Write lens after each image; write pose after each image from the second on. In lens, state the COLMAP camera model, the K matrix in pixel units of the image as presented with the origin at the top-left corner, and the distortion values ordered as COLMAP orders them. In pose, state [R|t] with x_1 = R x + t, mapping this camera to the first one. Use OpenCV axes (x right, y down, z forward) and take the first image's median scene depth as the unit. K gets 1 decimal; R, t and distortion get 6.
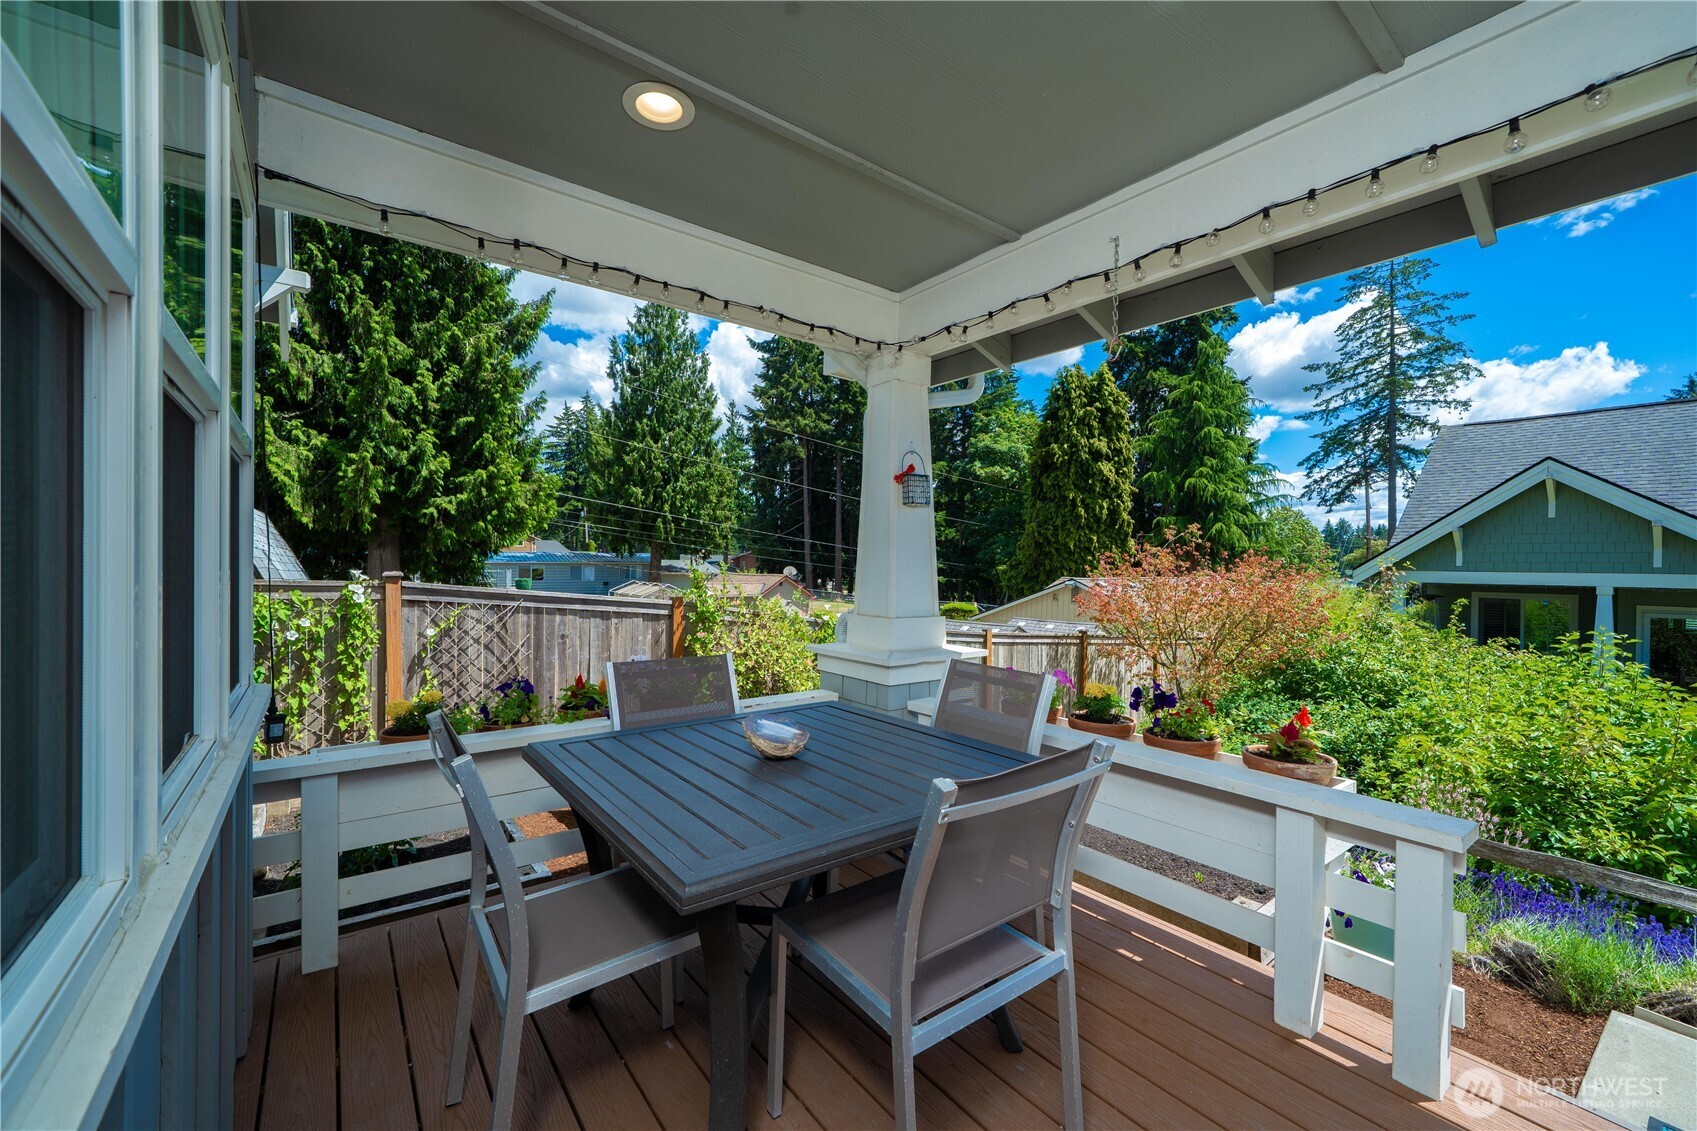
lens RADIAL K [[691.3, 0, 843.1], [0, 691.3, 571.0], [0, 0, 1]] dist [0.001930, 0.000366]
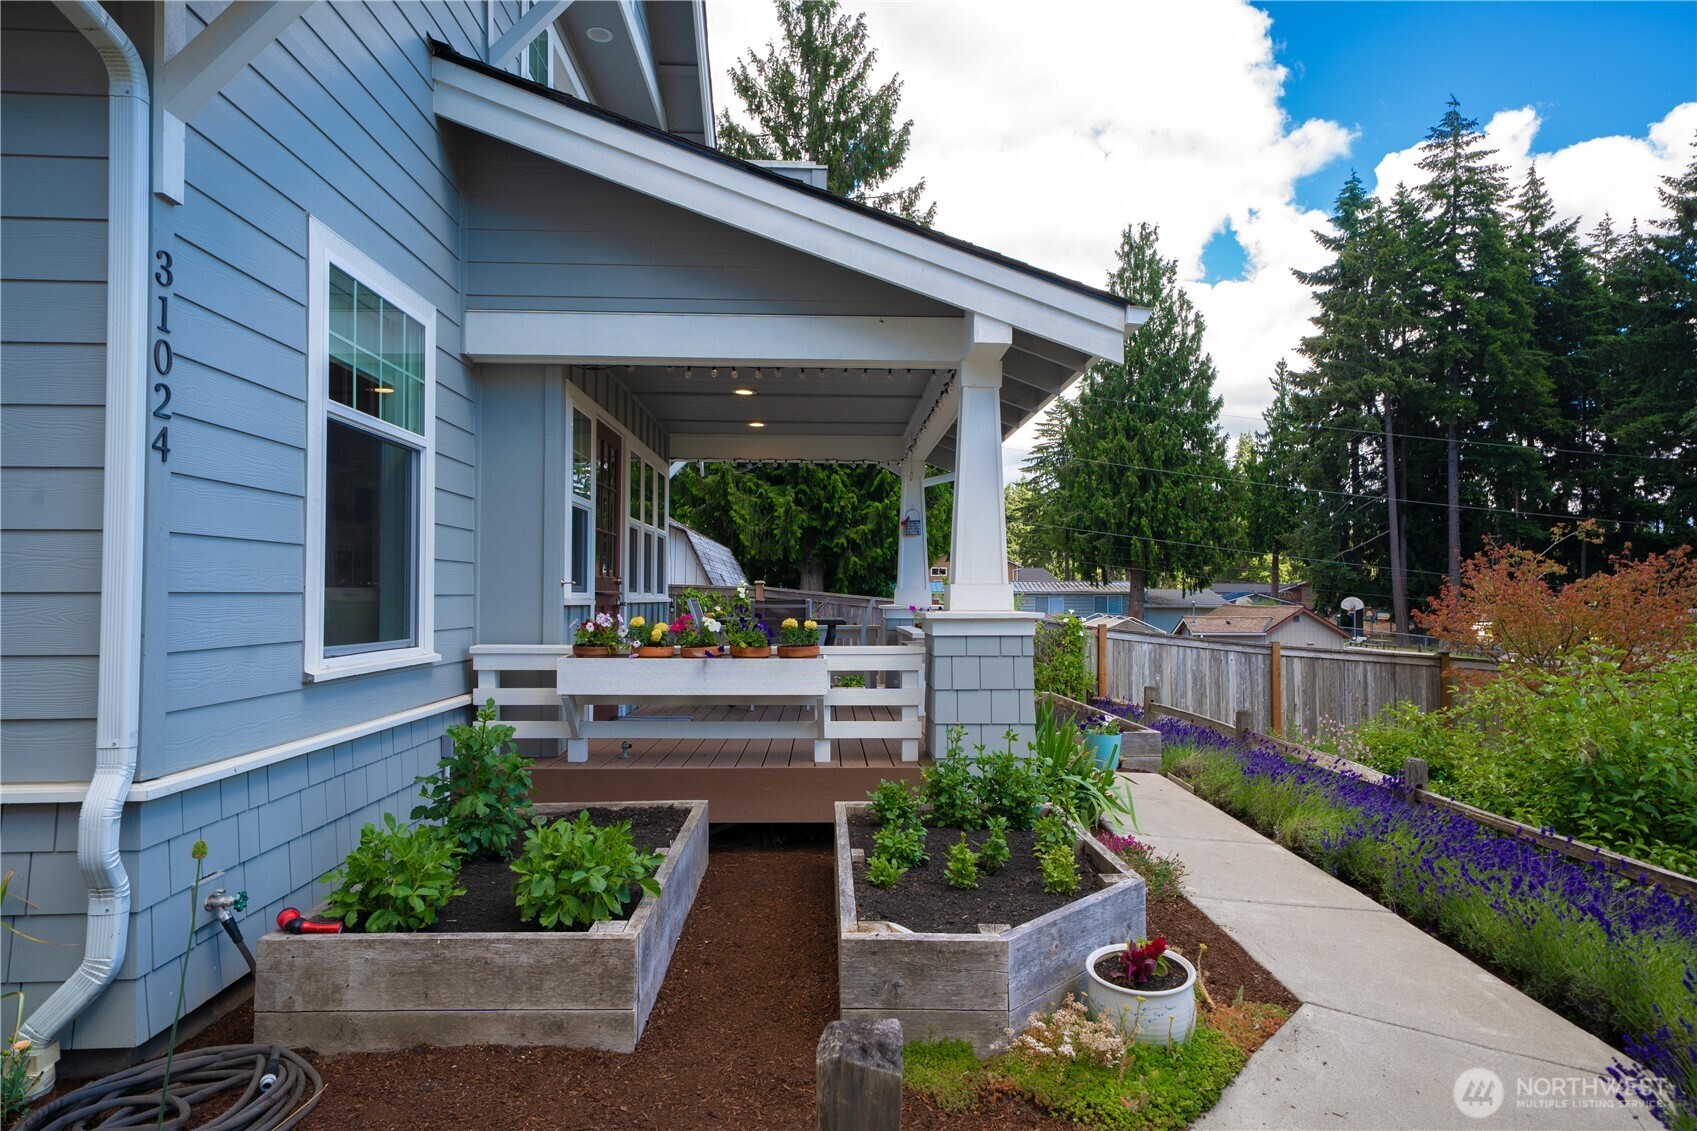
lens RADIAL K [[1055.3, 0, 855.4], [0, 1055.3, 561.2], [0, 0, 1]] dist [-0.003271, 0.004078]
pose [[0.813132, -0.029137, -0.581350, 0.163041], [-0.000149, 0.998736, -0.050264, 0.012903], [0.582079, 0.040958, 0.812100, -0.151126]]
